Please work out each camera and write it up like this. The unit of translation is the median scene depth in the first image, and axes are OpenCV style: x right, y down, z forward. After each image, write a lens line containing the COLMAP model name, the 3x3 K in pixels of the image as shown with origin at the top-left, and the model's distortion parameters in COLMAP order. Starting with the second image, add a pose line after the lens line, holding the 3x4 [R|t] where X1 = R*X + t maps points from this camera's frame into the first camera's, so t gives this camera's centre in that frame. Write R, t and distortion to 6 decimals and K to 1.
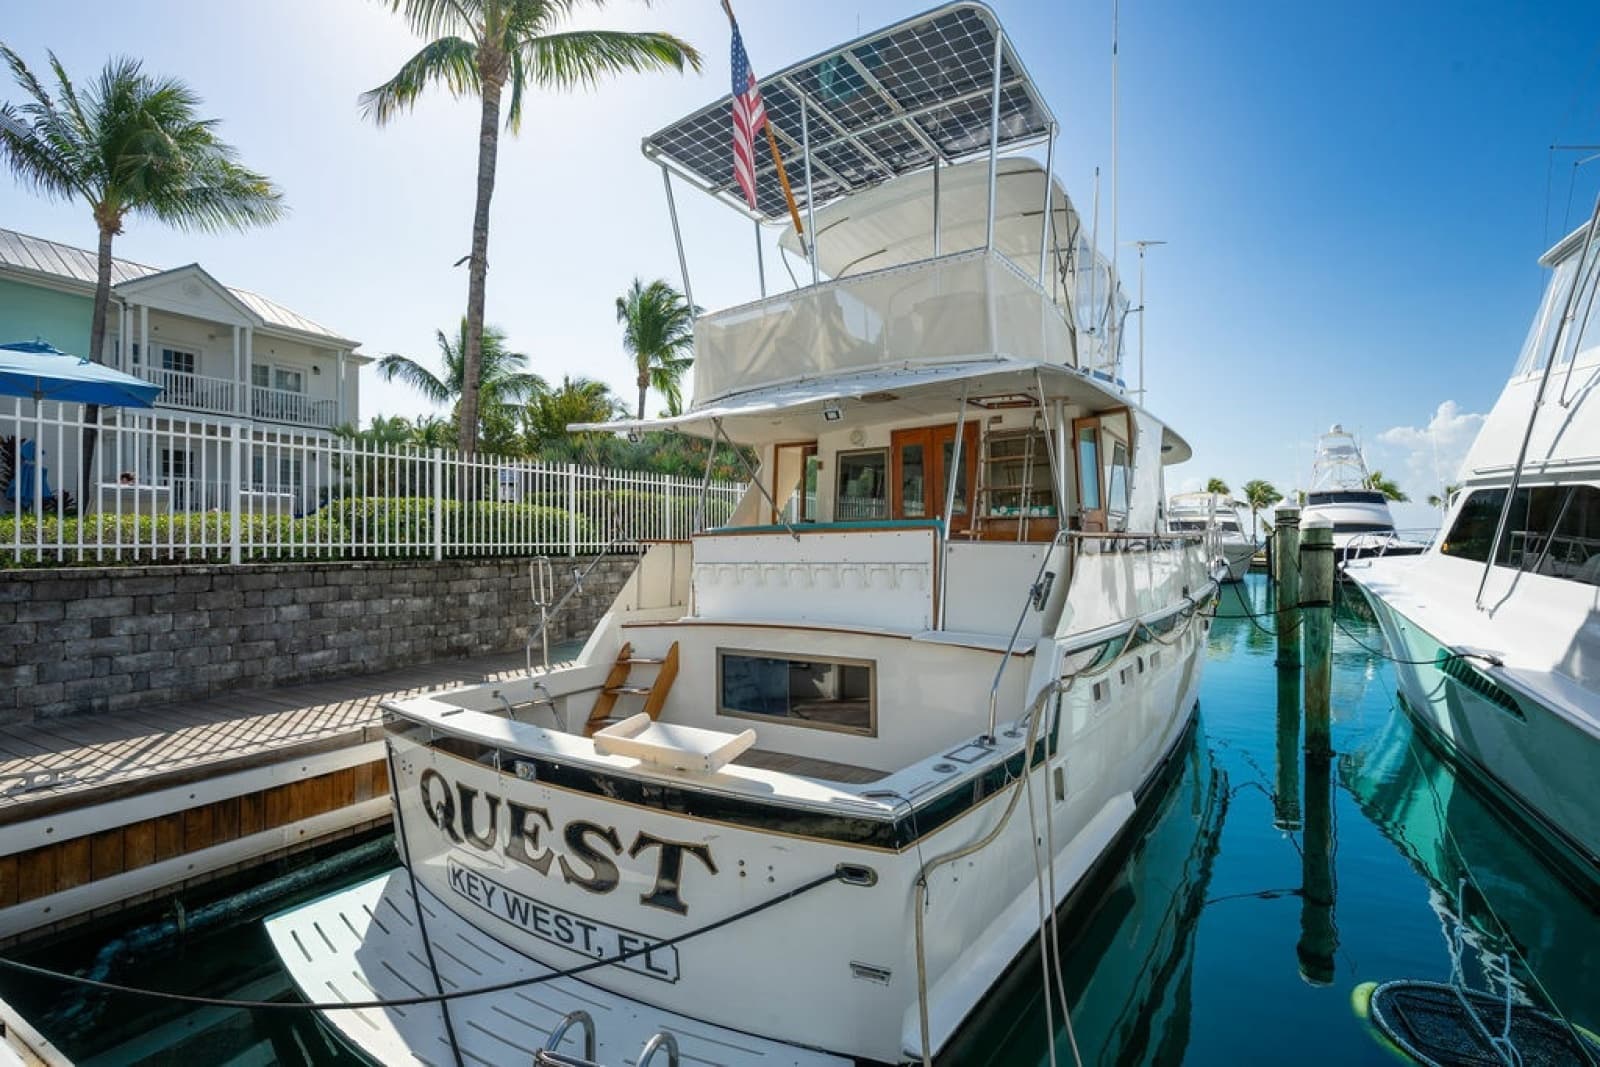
lens RADIAL K [[737.2, 0, 825.1], [0, 737.2, 532.2], [0, 0, 1]] dist [0.006074, -0.003504]
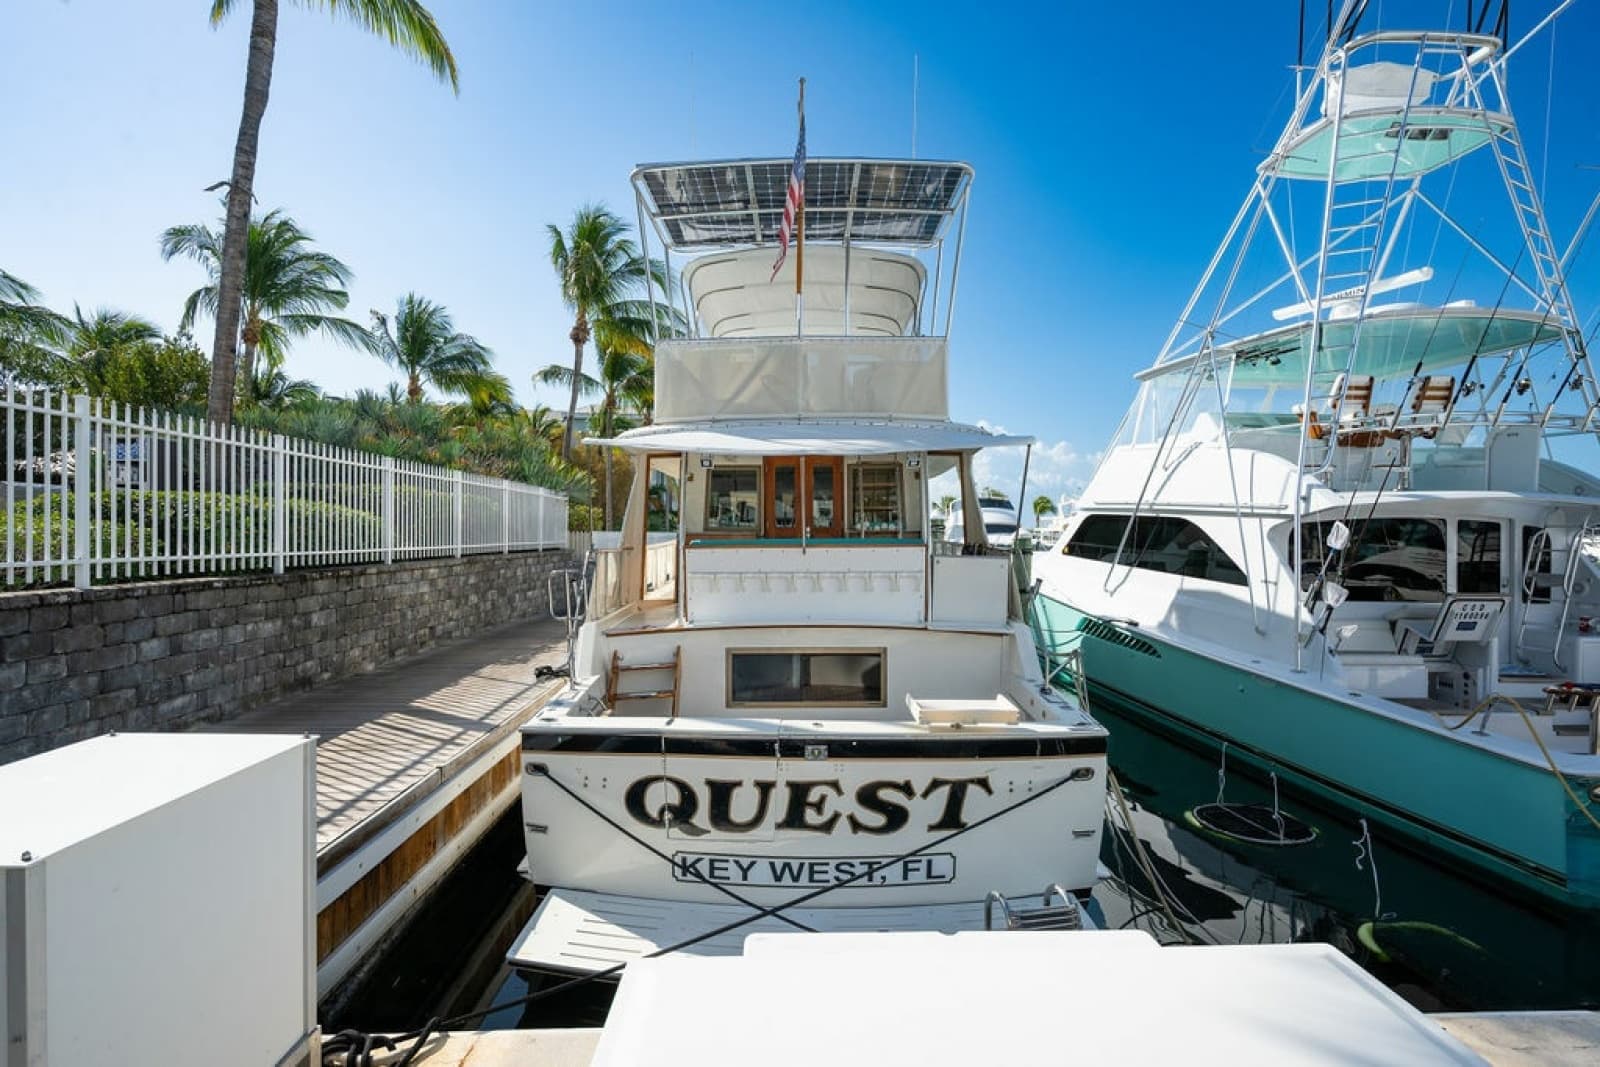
lens RADIAL K [[737.2, 0, 817.6], [0, 737.2, 547.0], [0, 0, 1]] dist [0.006074, -0.003504]
pose [[0.841678, -0.002754, 0.539973, -0.581038], [-0.013884, 0.999546, 0.026738, -0.027377], [-0.539801, -0.030002, 0.841258, -0.009185]]
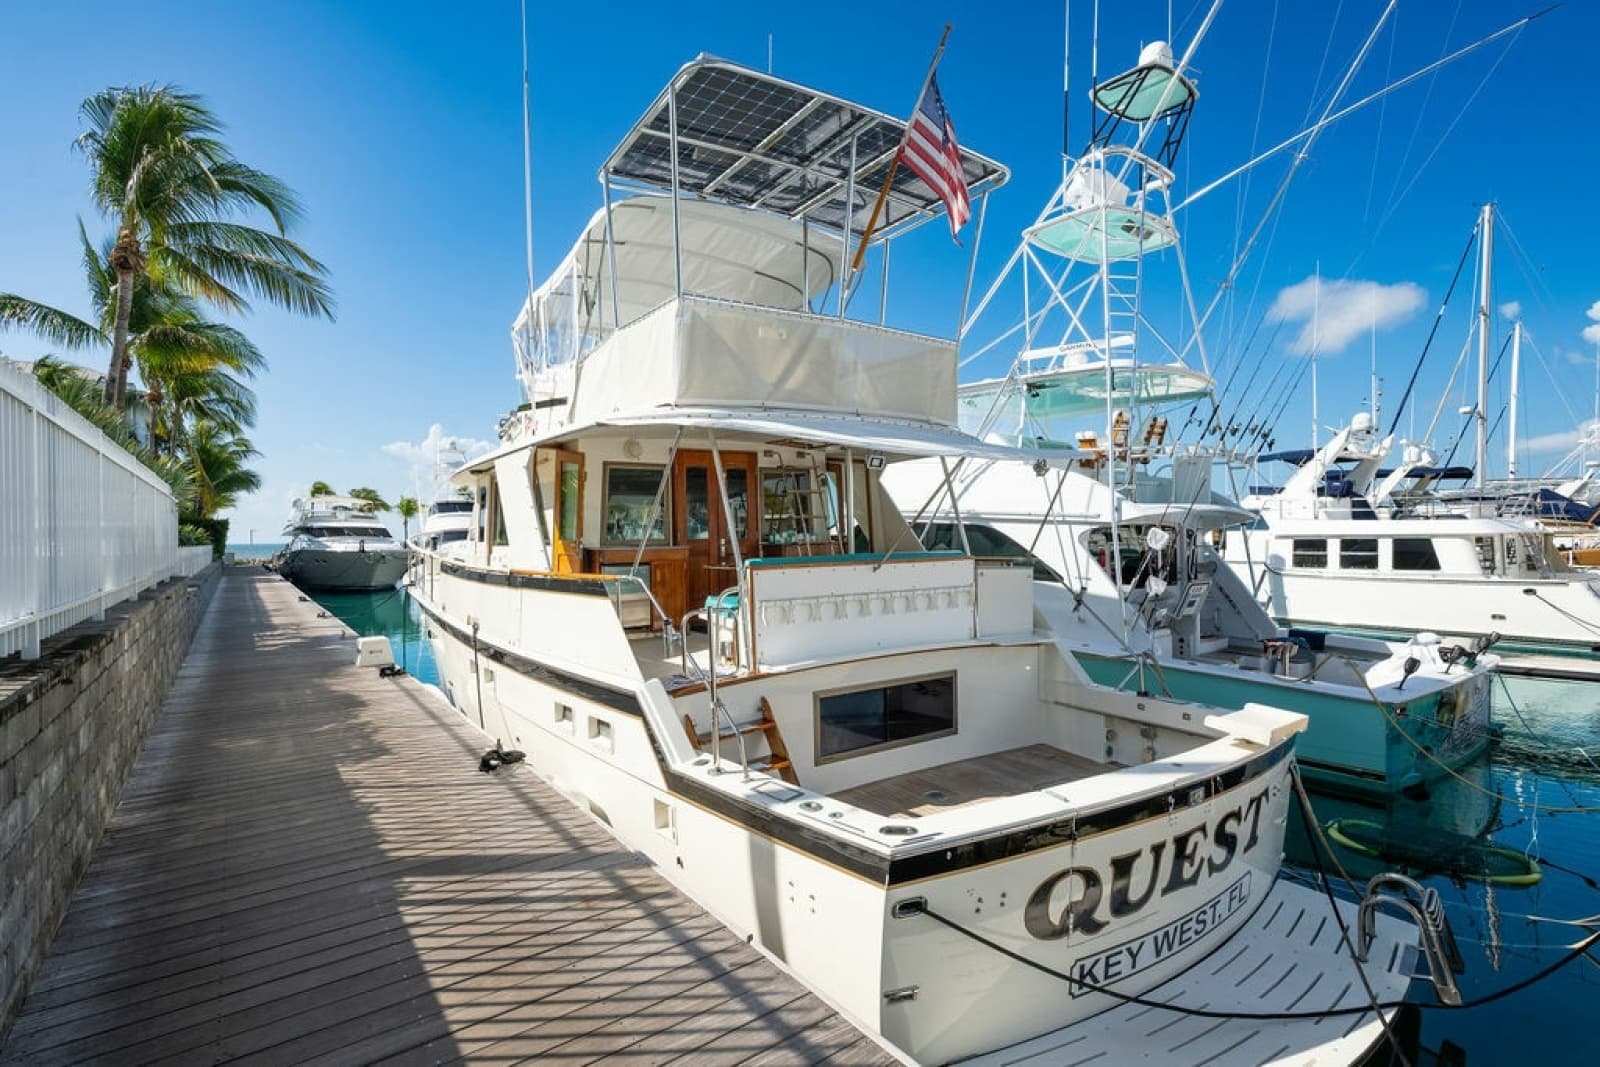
lens RADIAL K [[737.2, 0, 802.9], [0, 737.2, 537.9], [0, 0, 1]] dist [0.006074, -0.003504]
pose [[0.405449, -0.003746, 0.914110, -0.890572], [0.001154, 0.999993, 0.003586, -0.033446], [-0.914117, -0.000399, 0.405451, 0.594780]]
